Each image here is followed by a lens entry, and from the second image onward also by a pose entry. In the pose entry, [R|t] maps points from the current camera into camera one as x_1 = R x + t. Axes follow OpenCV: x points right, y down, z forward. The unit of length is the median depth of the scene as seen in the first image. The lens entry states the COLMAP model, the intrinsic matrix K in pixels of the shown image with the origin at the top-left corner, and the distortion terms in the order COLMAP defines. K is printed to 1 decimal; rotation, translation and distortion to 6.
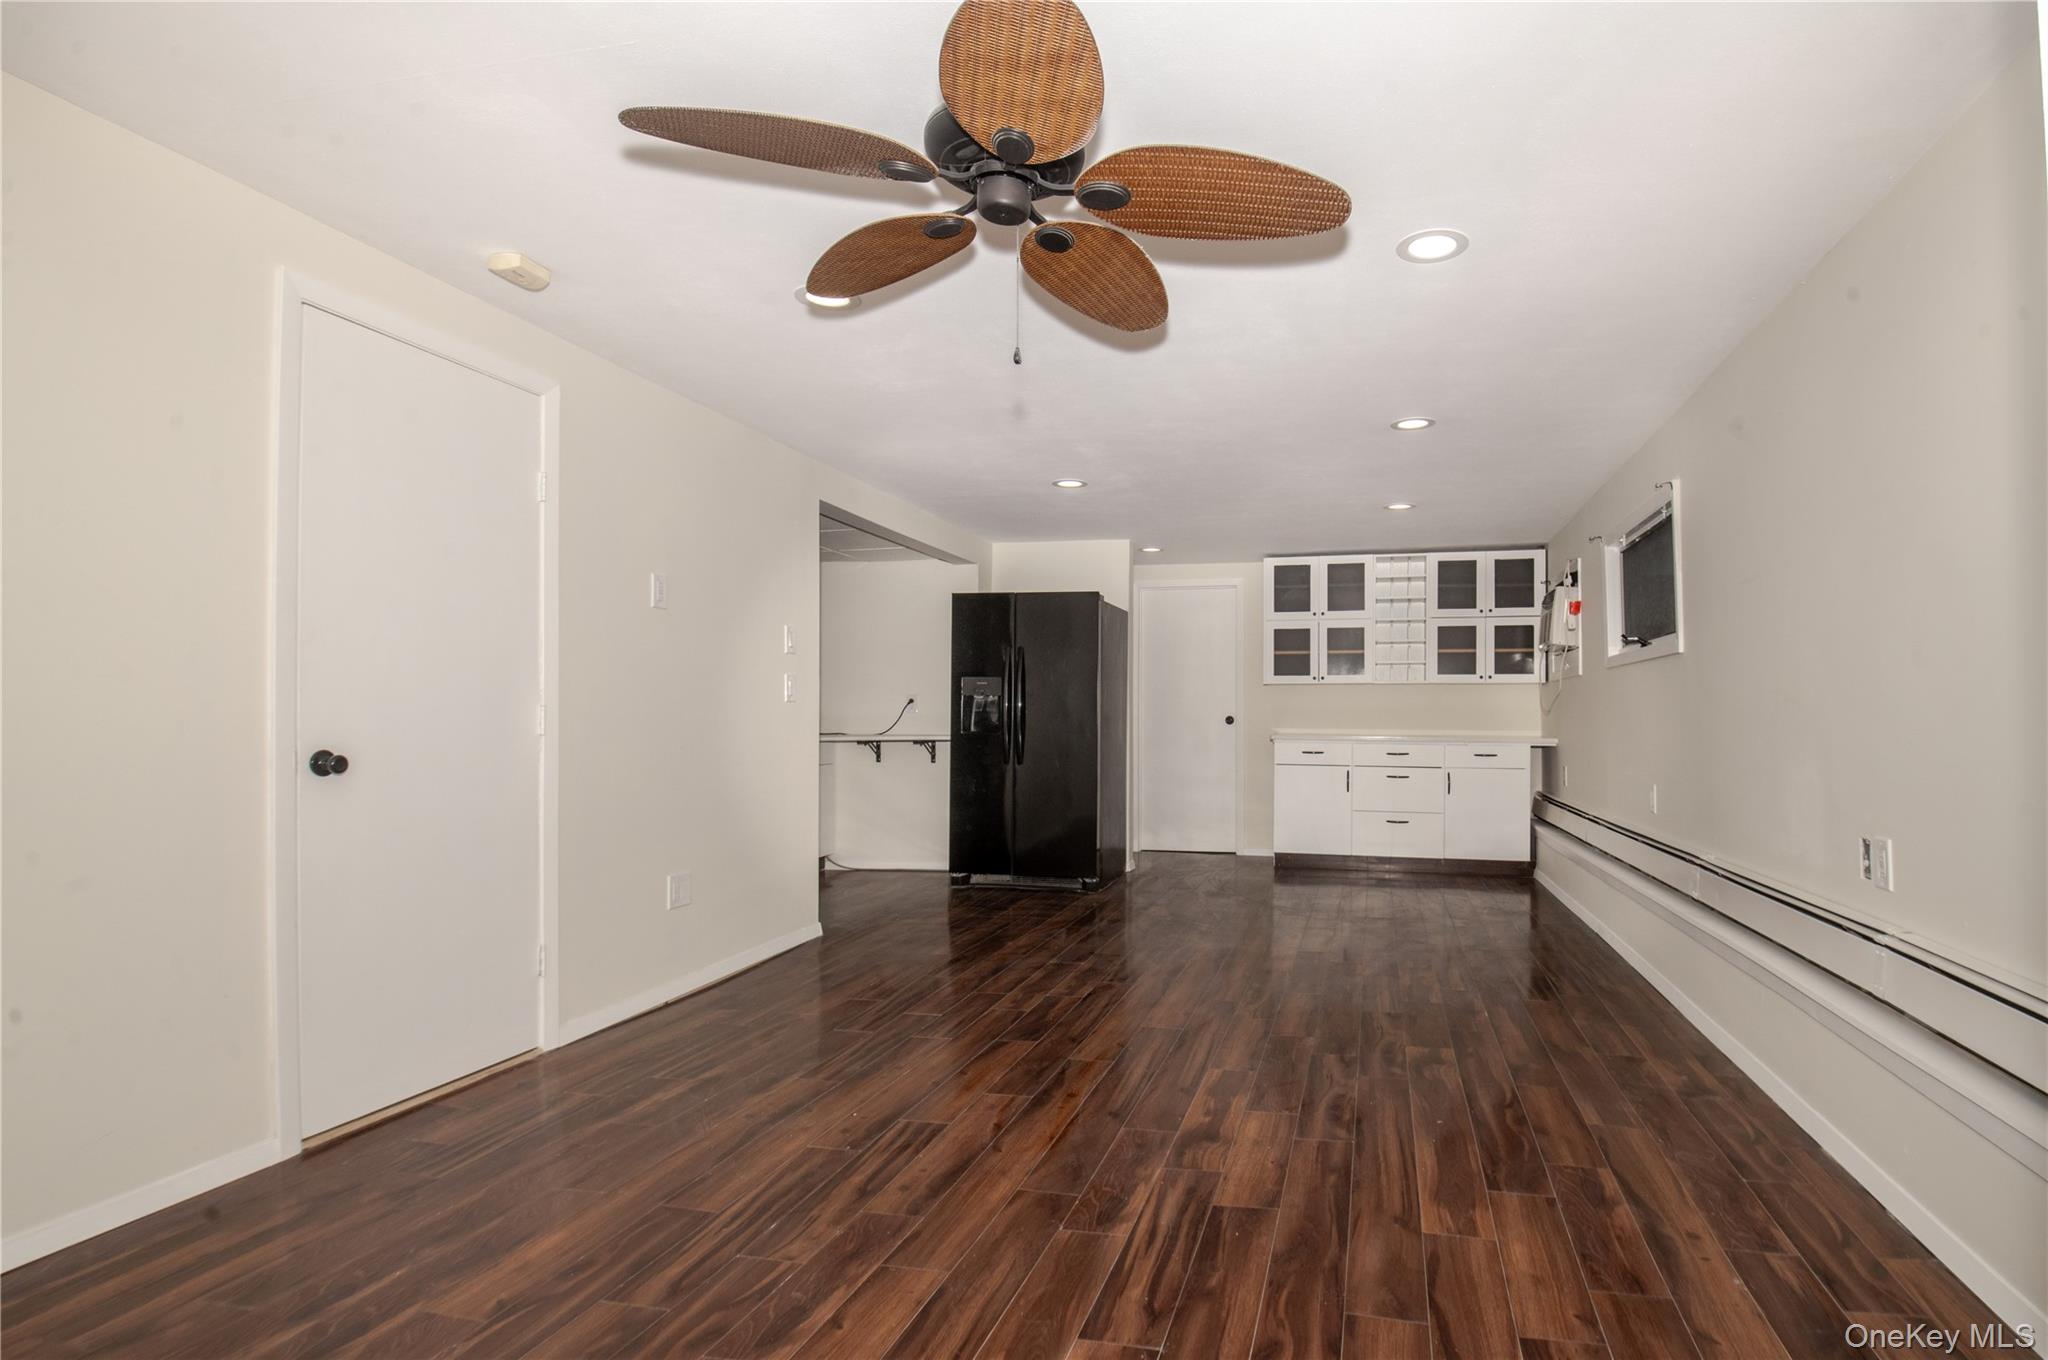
lens RADIAL K [[1369.8, 0, 985.0], [0, 1369.8, 713.6], [0, 0, 1]] dist [-0.029148, -0.025770]
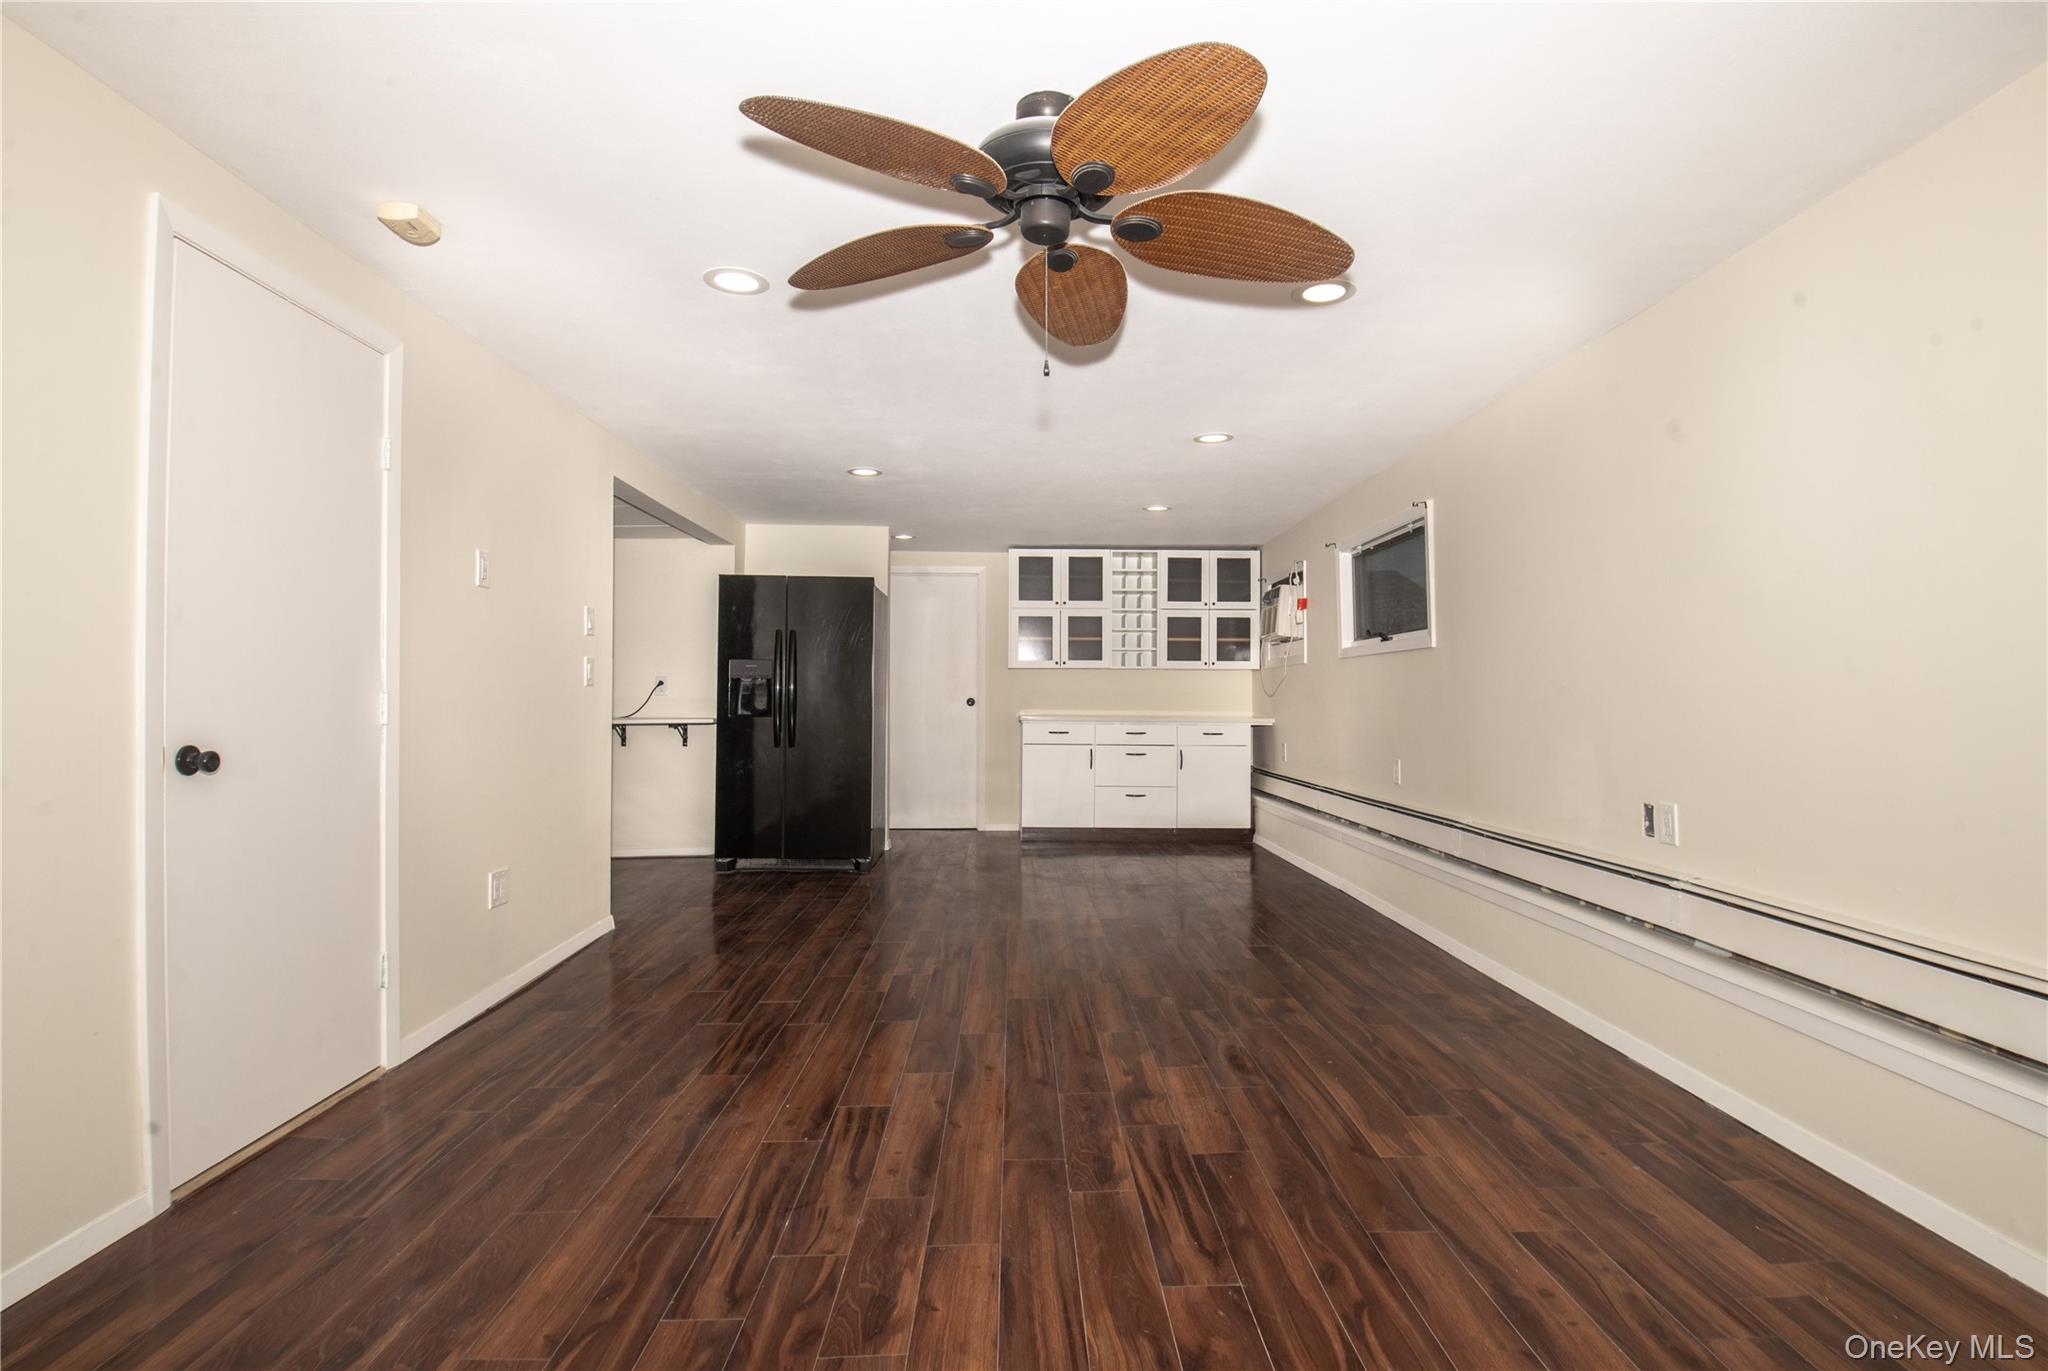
lens RADIAL K [[1354.4, 0, 1022.2], [0, 1354.4, 677.5], [0, 0, 1]] dist [-0.044987, -0.006704]
pose [[0.947294, 0.003935, 0.320342, -0.250346], [-0.001085, 0.999958, -0.009075, -0.009996], [-0.320365, 0.008249, 0.947258, 0.013651]]
